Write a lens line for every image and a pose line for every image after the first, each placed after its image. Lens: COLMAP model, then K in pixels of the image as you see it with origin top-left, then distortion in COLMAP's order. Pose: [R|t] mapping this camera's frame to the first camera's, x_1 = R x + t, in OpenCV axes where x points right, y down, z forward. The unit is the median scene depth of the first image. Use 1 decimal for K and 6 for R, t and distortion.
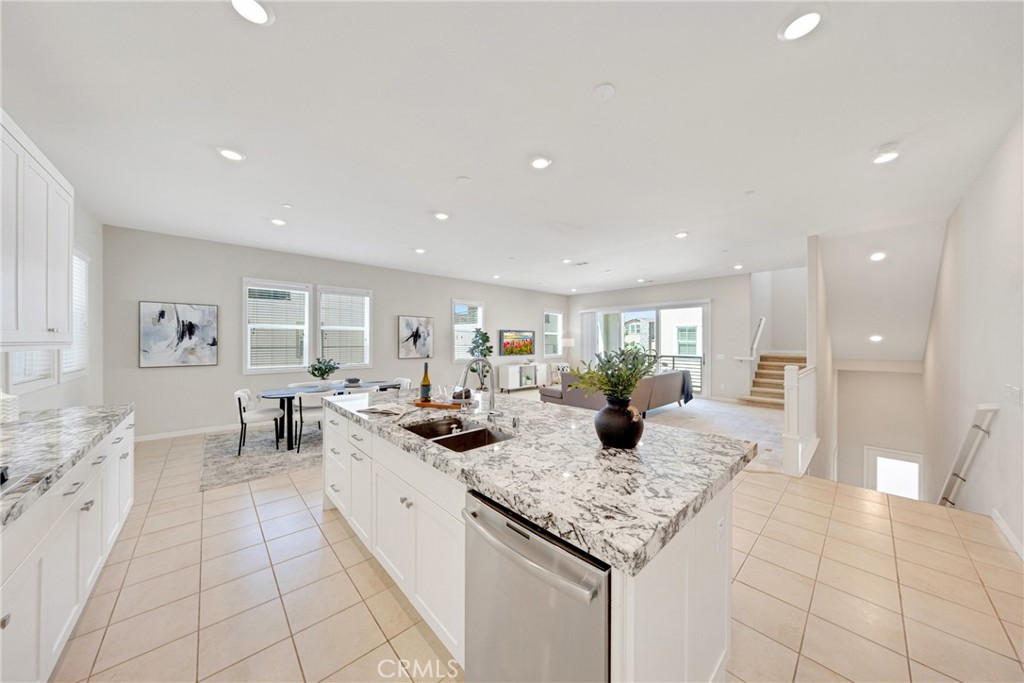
lens RADIAL K [[321.1, 0, 510.6], [0, 321.1, 341.5], [0, 0, 1]] dist [-0.002209, -0.000183]
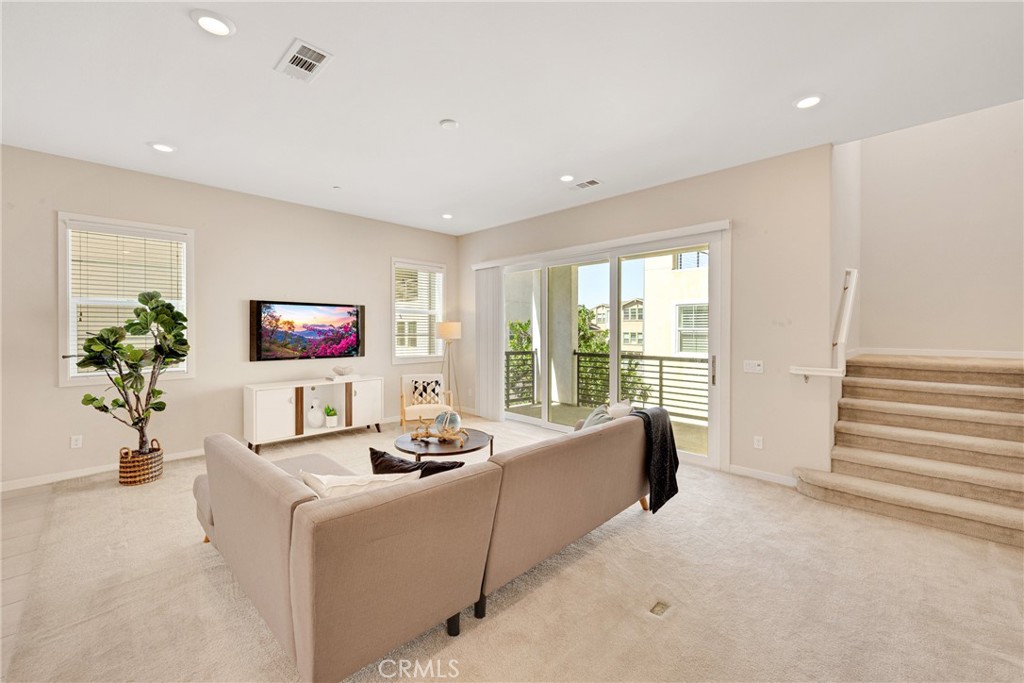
lens RADIAL K [[417.1, 0, 514.7], [0, 417.1, 340.0], [0, 0, 1]] dist [-0.001513, 0.000415]
pose [[0.997308, -0.001819, 0.073303, 0.325231], [0.000244, 0.999769, 0.021483, 0.005318], [-0.073325, -0.021407, 0.997078, 0.512652]]
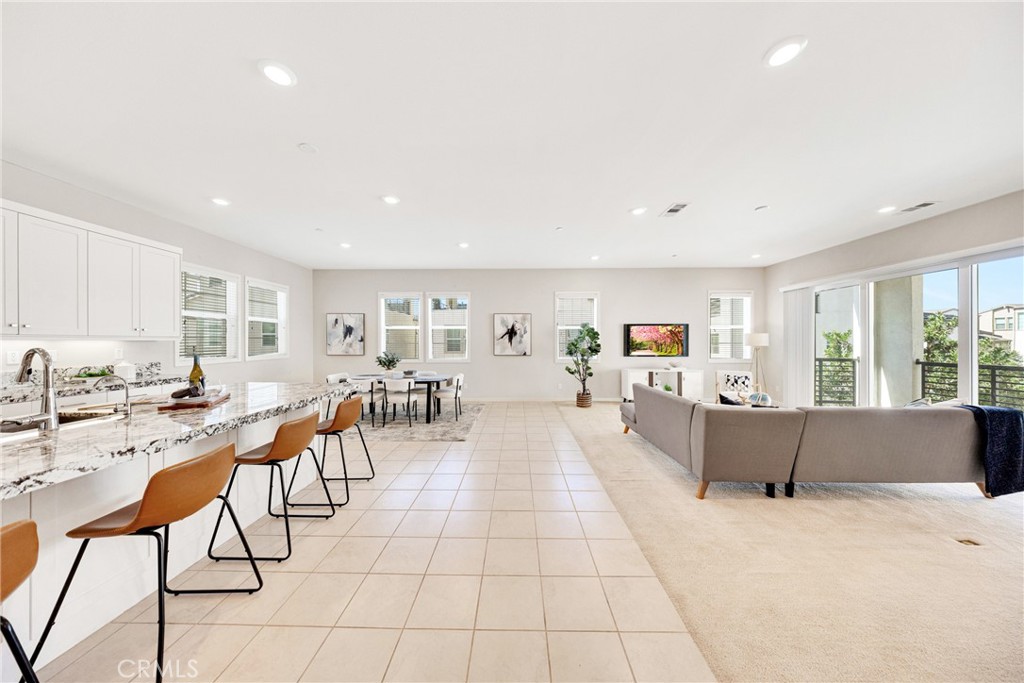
lens RADIAL K [[303.3, 0, 509.9], [0, 303.3, 340.4], [0, 0, 1]] dist [-0.004616, -0.000101]
pose [[0.729560, -0.003545, -0.683908, 0.325924], [0.000778, 0.999990, -0.004353, 0.009163], [0.683916, 0.002644, 0.729556, 0.308008]]
